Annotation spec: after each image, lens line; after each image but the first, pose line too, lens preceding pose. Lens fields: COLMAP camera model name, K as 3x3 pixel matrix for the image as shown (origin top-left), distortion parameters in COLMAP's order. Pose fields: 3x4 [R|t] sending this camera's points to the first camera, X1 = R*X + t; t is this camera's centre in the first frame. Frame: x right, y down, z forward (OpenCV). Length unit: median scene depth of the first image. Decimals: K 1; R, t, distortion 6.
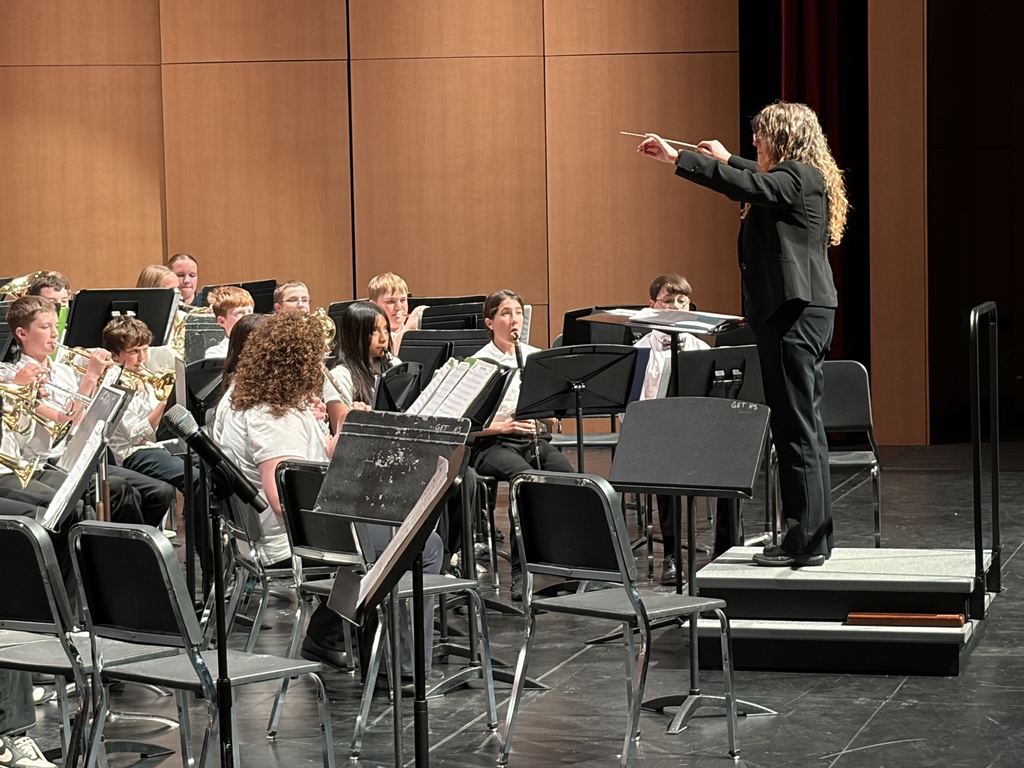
lens RADIAL K [[2852.3, 0, 512.0], [0, 2852.3, 384.0], [0, 0, 1]] dist [0.259087, 0.219437]
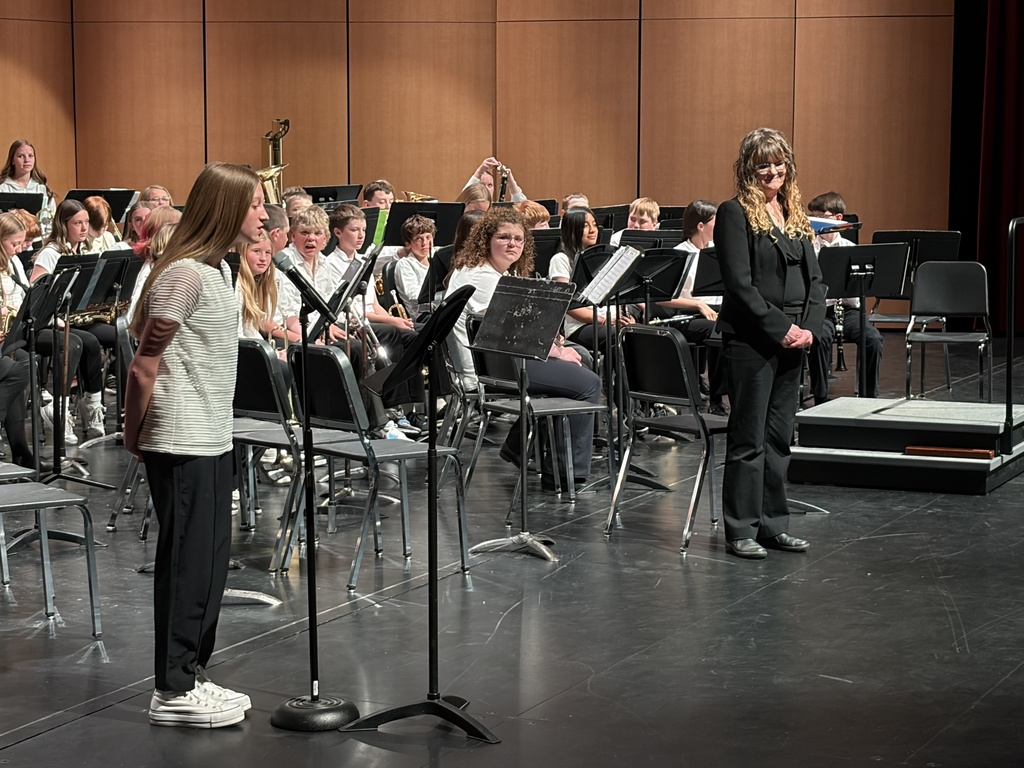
lens RADIAL K [[2421.2, 0, 512.0], [0, 2421.2, 384.0], [0, 0, 1]] dist [0.274650, -0.642469]
pose [[0.986500, 0.038981, -0.159057, 0.096924], [-0.032978, 0.998647, 0.040214, 0.009869], [0.160409, -0.034426, 0.986450, -0.120583]]
